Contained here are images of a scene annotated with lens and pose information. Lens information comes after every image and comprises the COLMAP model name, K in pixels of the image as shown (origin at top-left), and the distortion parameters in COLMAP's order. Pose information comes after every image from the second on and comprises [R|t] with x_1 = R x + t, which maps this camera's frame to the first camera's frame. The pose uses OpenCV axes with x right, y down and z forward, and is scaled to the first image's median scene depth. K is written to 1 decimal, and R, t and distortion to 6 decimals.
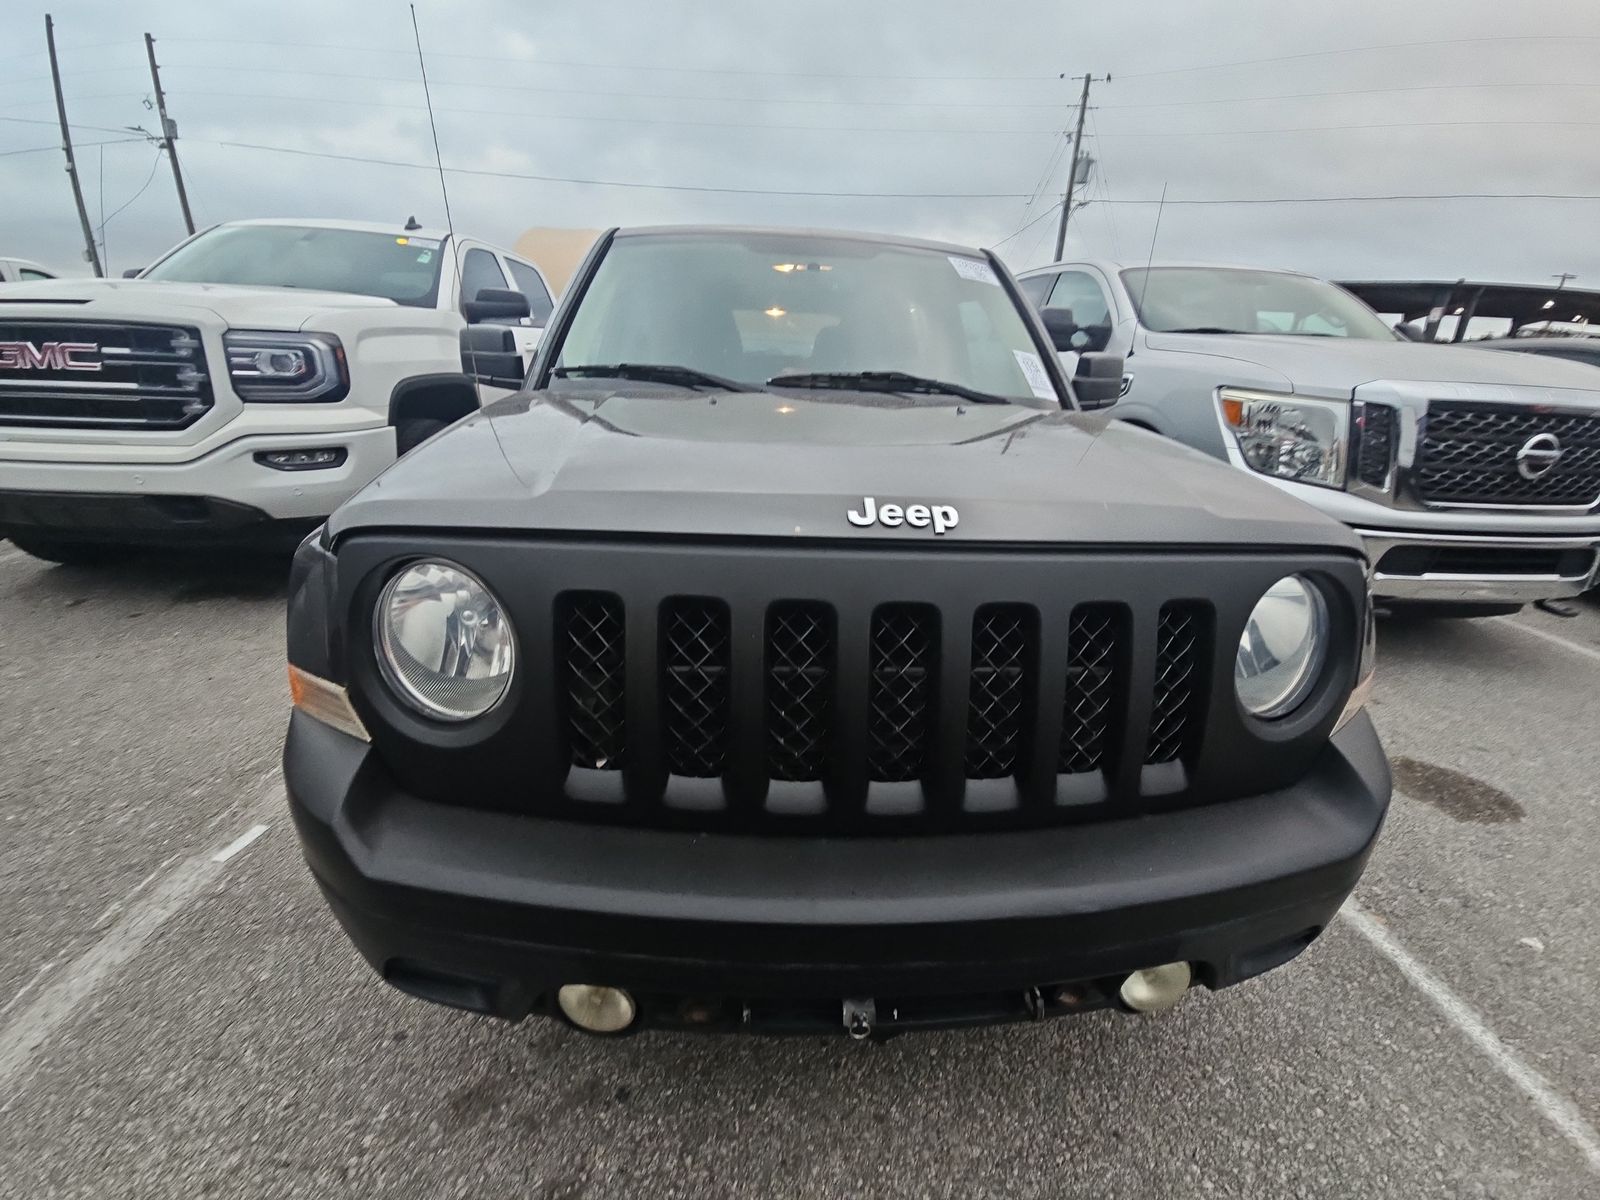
lens RADIAL K [[647.6, 0, 802.7], [0, 647.6, 599.9], [0, 0, 1]] dist [-0.004752, -0.000629]
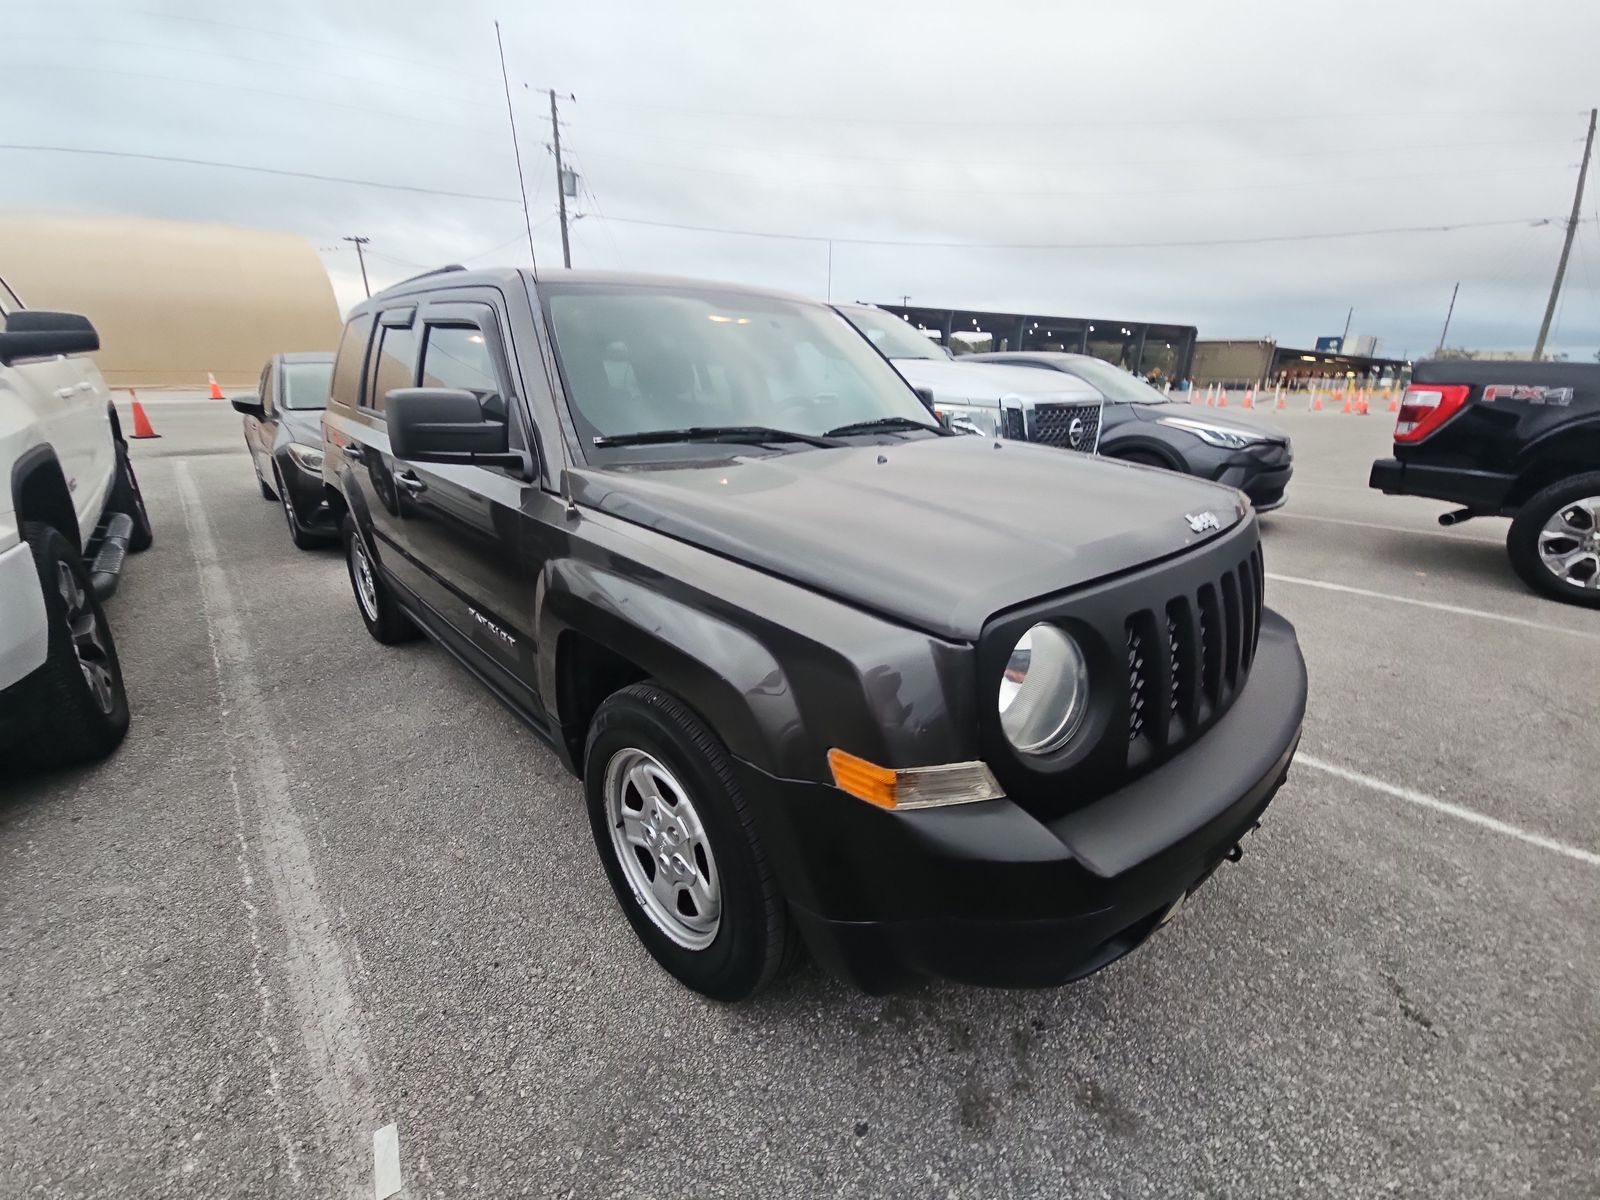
lens RADIAL K [[647.6, 0, 798.5], [0, 647.6, 600.1], [0, 0, 1]] dist [-0.004752, -0.000629]
pose [[0.778788, -0.236253, 0.581097, -0.785893], [0.239823, 0.968128, 0.072195, -0.146917], [-0.579633, 0.083136, 0.810626, 0.135653]]
